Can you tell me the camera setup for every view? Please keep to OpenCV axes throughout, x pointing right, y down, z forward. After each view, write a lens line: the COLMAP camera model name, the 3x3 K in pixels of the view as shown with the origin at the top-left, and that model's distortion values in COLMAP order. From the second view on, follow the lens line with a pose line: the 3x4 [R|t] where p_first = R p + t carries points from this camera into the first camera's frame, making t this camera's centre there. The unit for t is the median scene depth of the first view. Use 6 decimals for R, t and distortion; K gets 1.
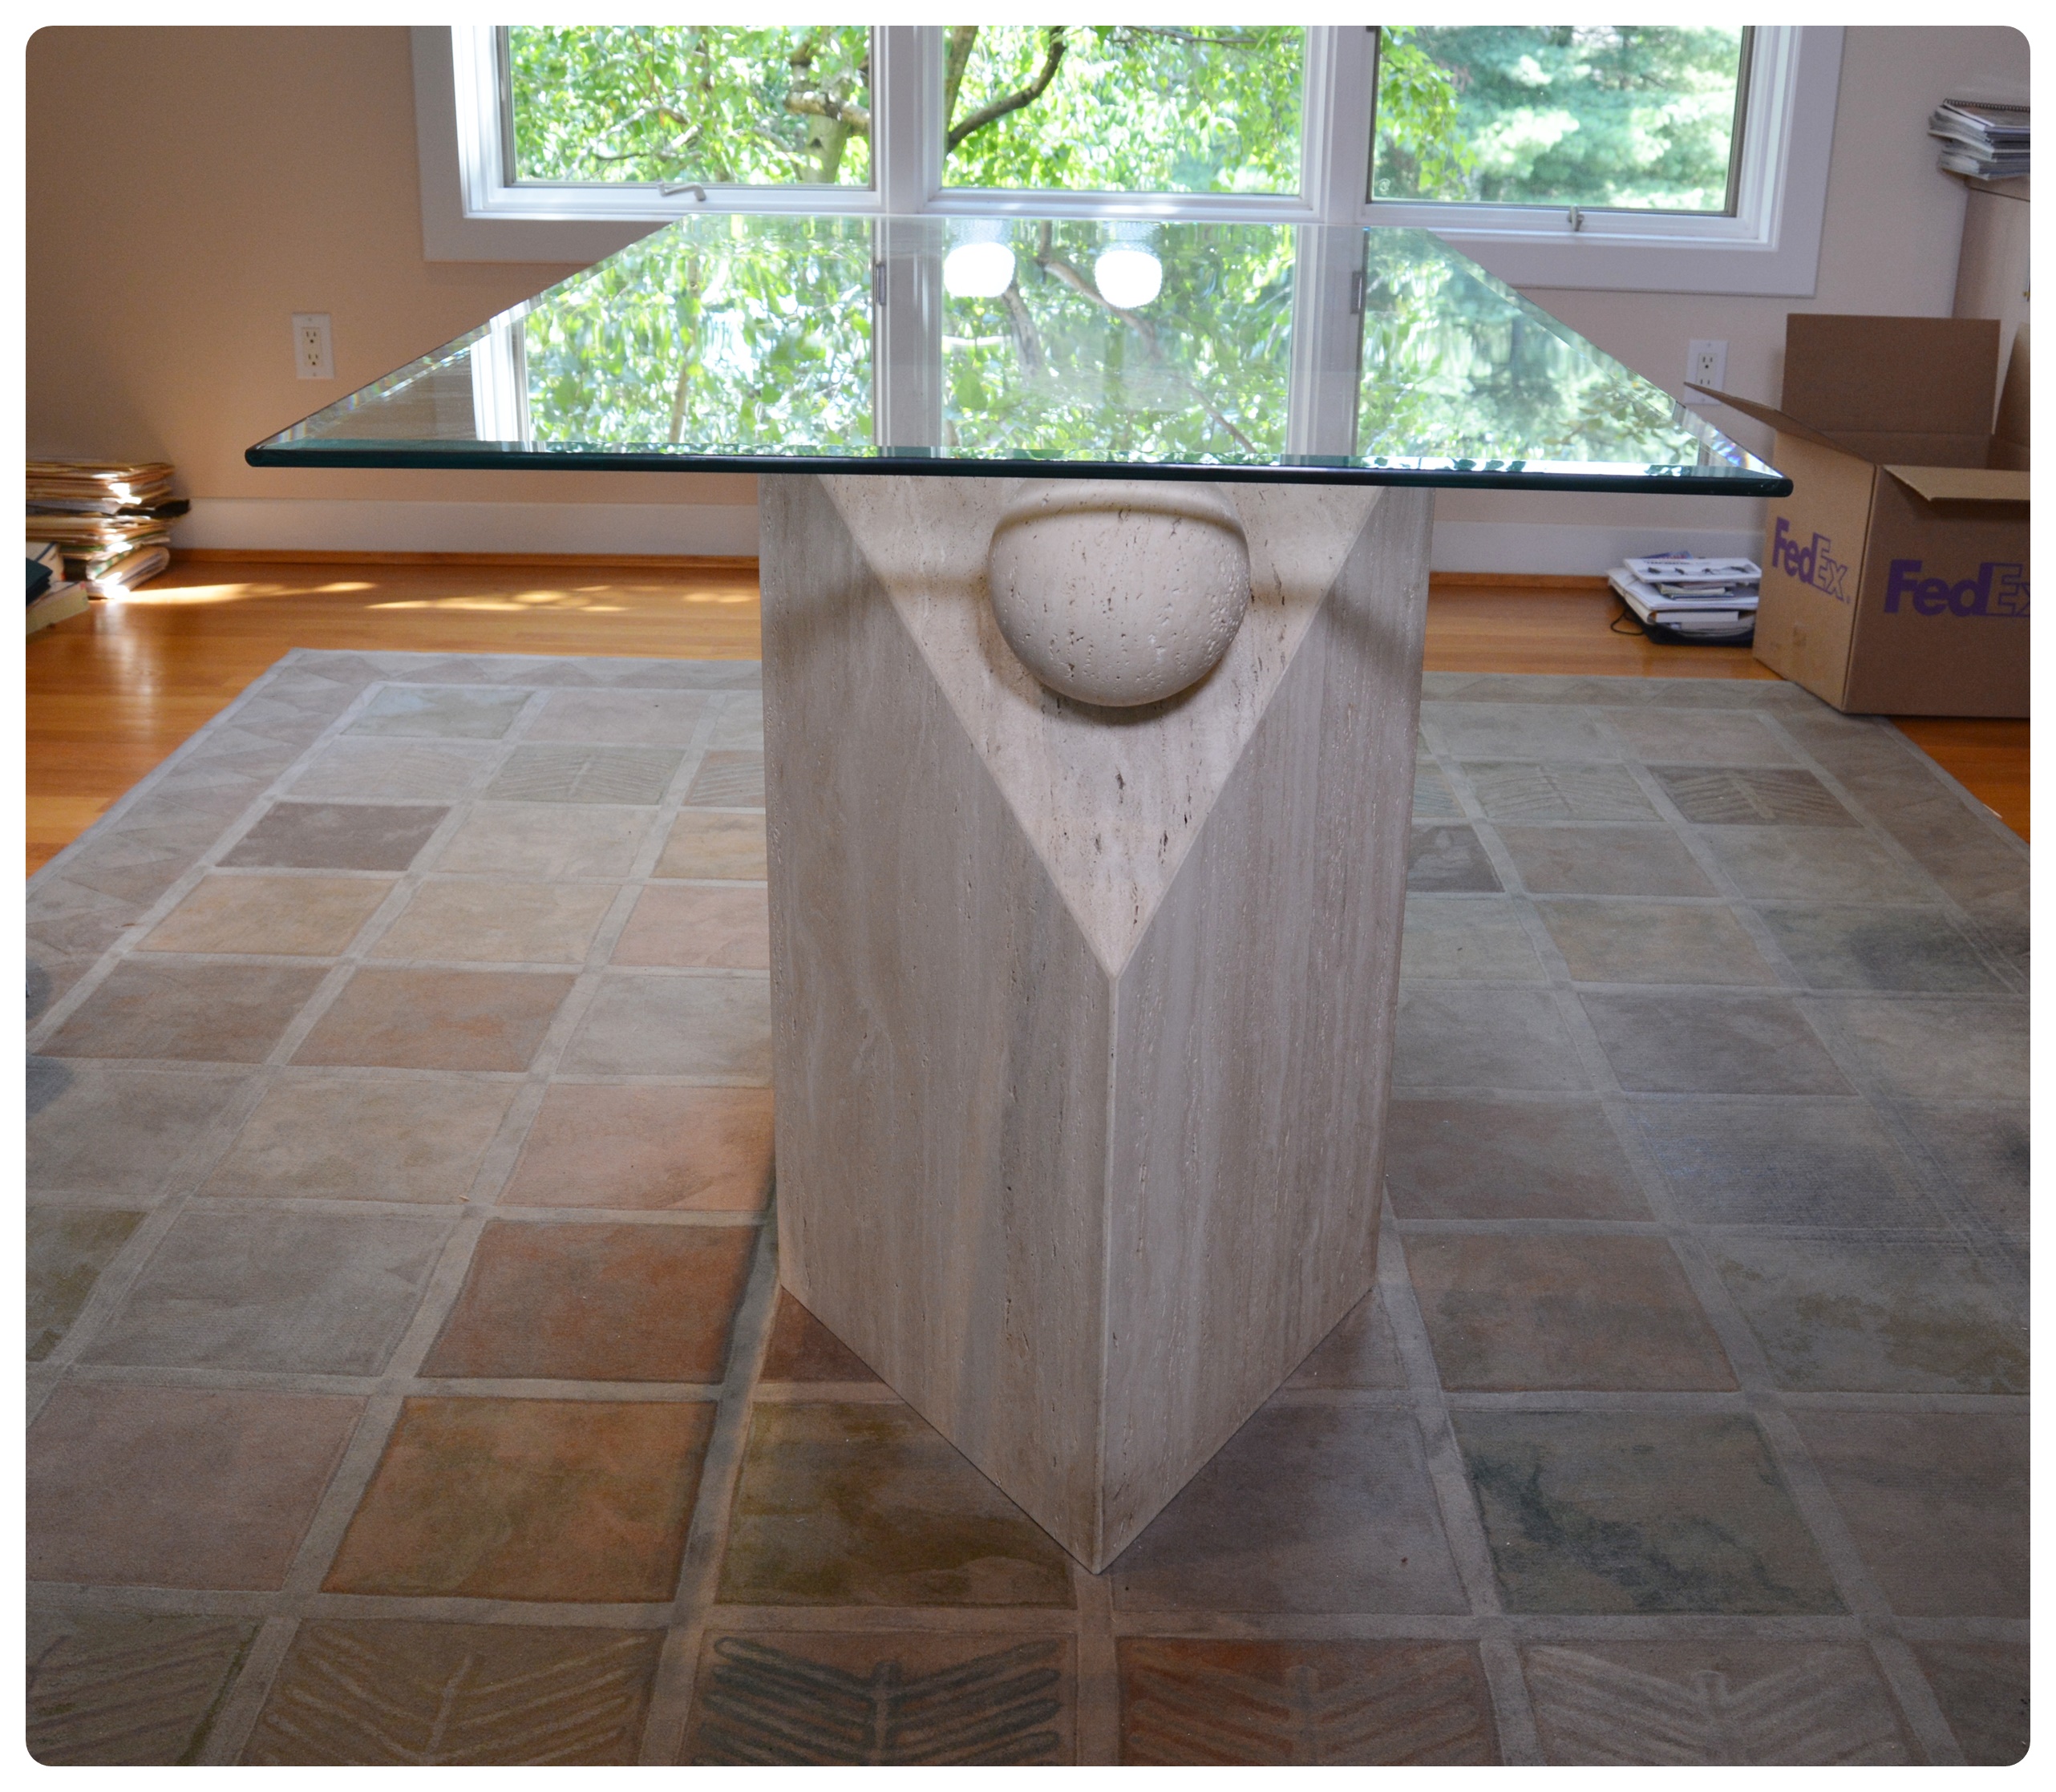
lens RADIAL K [[2336.4, 0, 1040.2], [0, 2336.4, 895.9], [0, 0, 1]] dist [-0.093378, 0.000000]
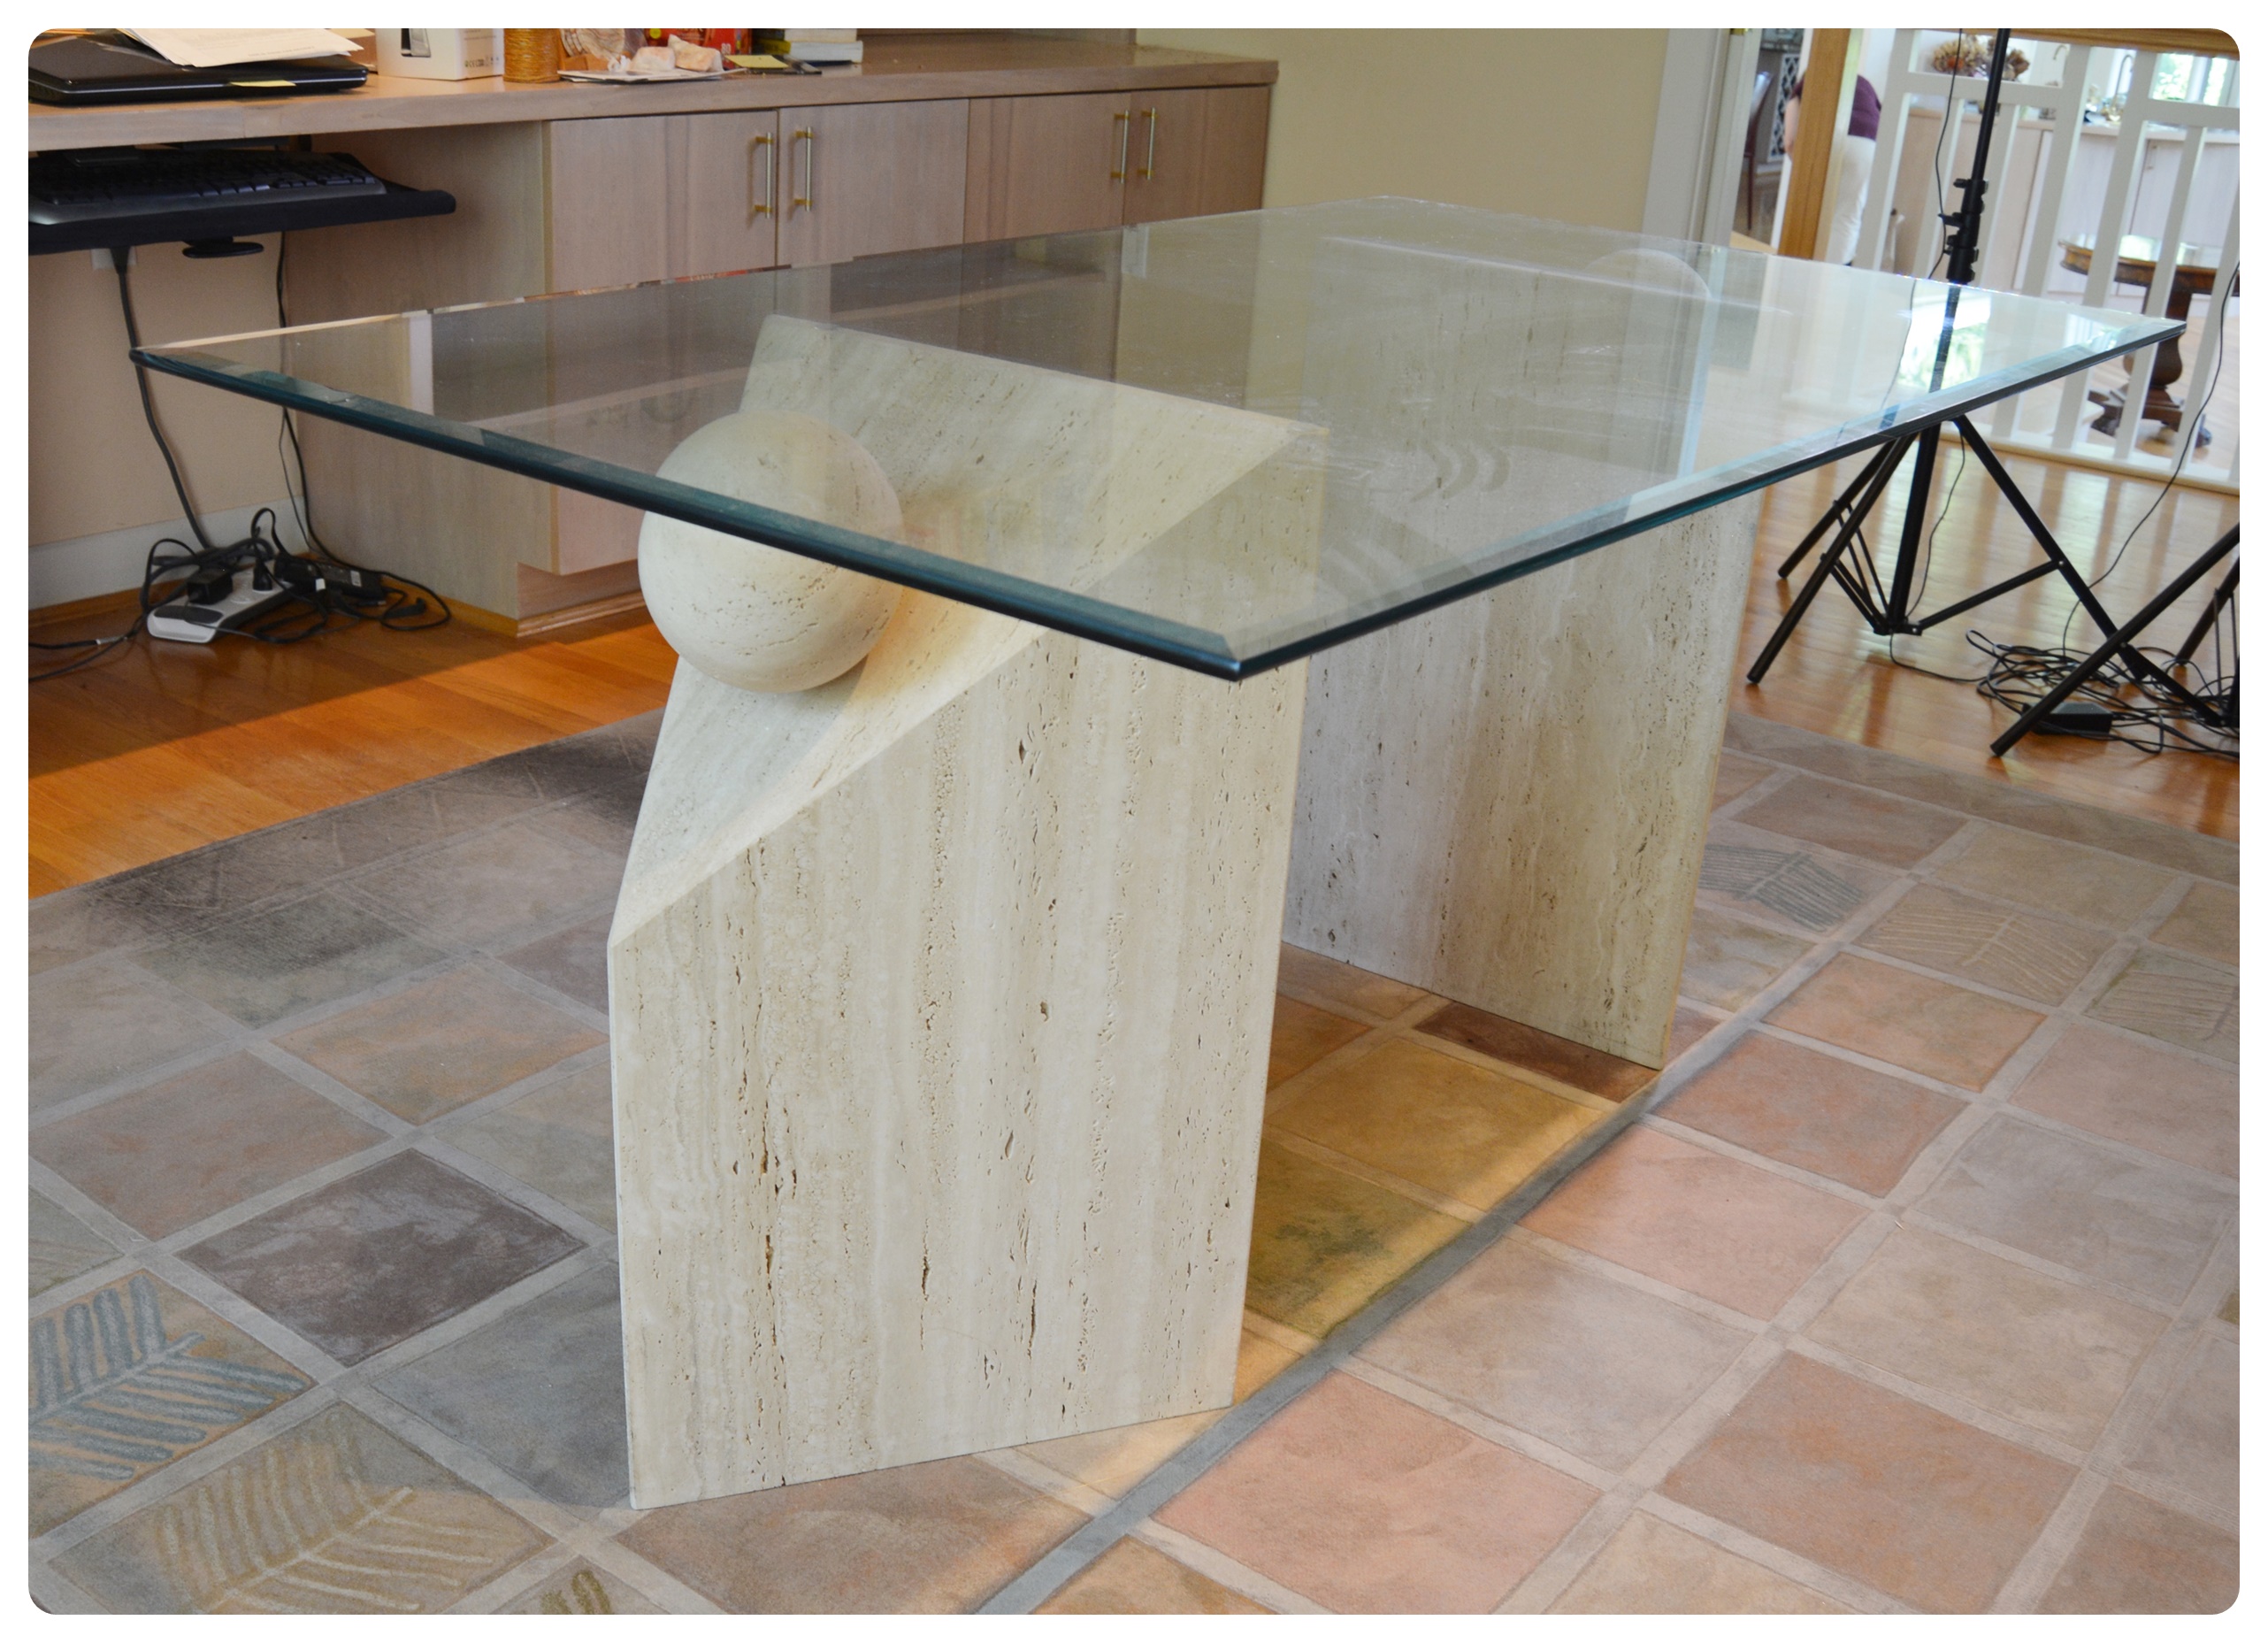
lens RADIAL K [[2329.6, 0, 1063.0], [0, 2329.6, 943.3], [0, 0, 1]] dist [-0.083622, 0.000000]
pose [[-0.788980, -0.312612, 0.528946, -0.459876], [0.155212, 0.731561, 0.663873, -0.699465], [-0.594491, 0.605882, -0.528666, 1.698340]]
